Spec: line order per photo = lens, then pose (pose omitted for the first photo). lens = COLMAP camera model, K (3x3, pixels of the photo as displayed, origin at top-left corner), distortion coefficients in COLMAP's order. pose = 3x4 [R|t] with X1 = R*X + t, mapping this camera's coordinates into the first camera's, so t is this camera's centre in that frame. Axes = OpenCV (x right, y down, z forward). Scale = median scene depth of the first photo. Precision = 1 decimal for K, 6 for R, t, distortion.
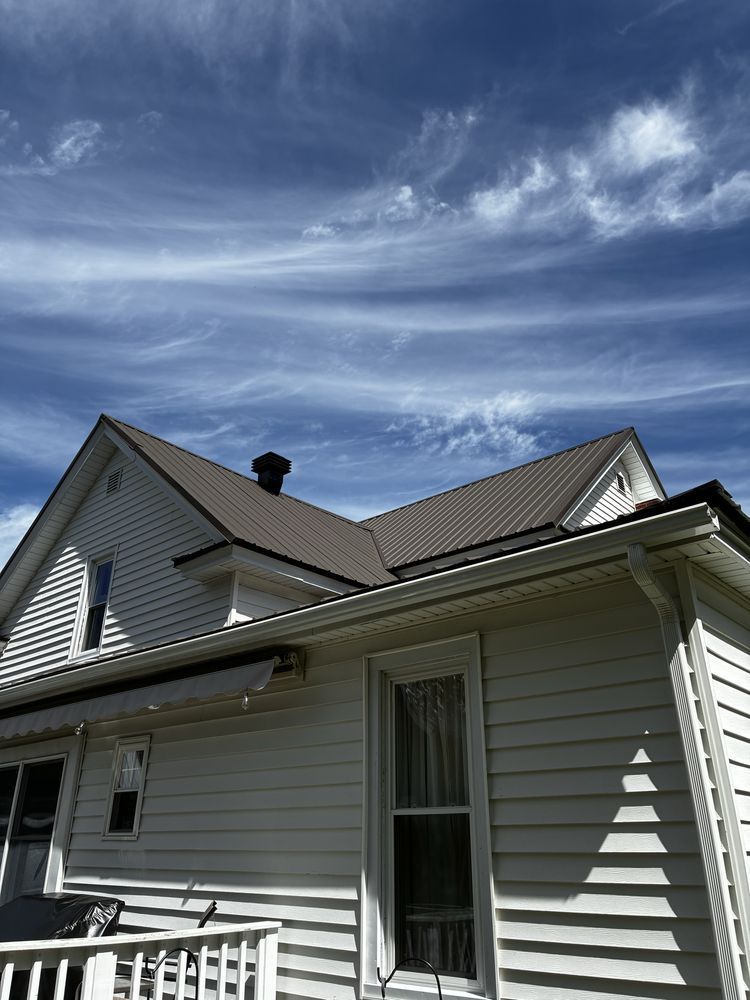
lens RADIAL K [[755.1, 0, 380.3], [0, 755.1, 491.8], [0, 0, 1]] dist [0.049337, -0.047558]
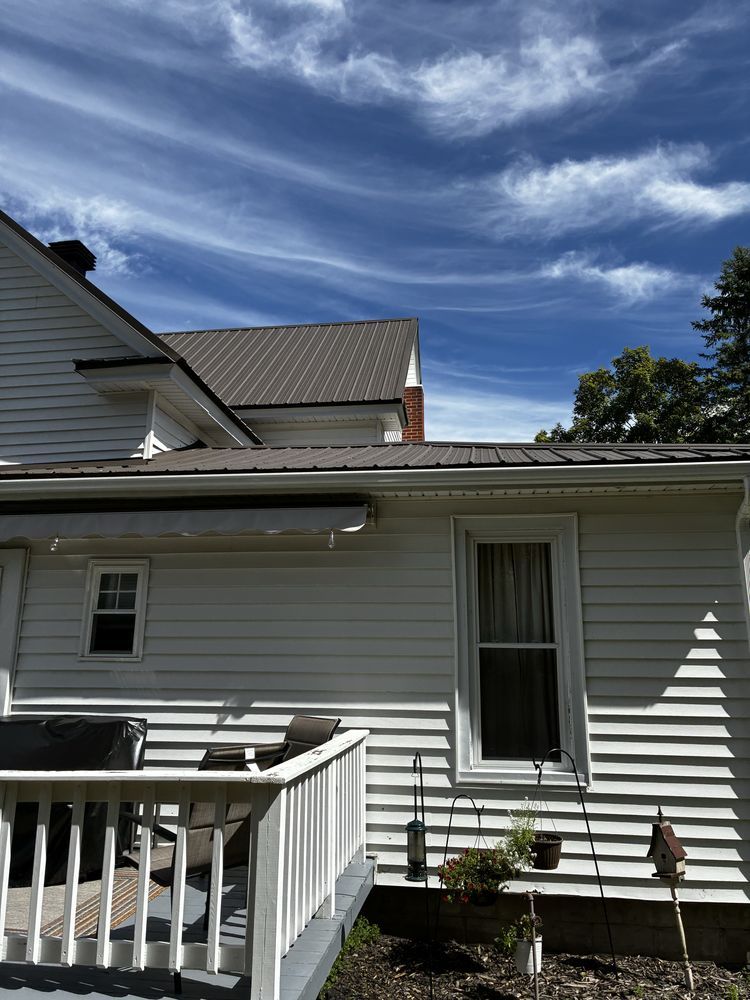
lens RADIAL K [[755.1, 0, 371.2], [0, 755.1, 499.5], [0, 0, 1]] dist [0.049337, -0.047558]
pose [[0.838240, 0.123965, 0.531023, -0.460009], [-0.238019, 0.959330, 0.151770, 0.030828], [-0.490612, -0.253613, 0.833655, 0.075363]]
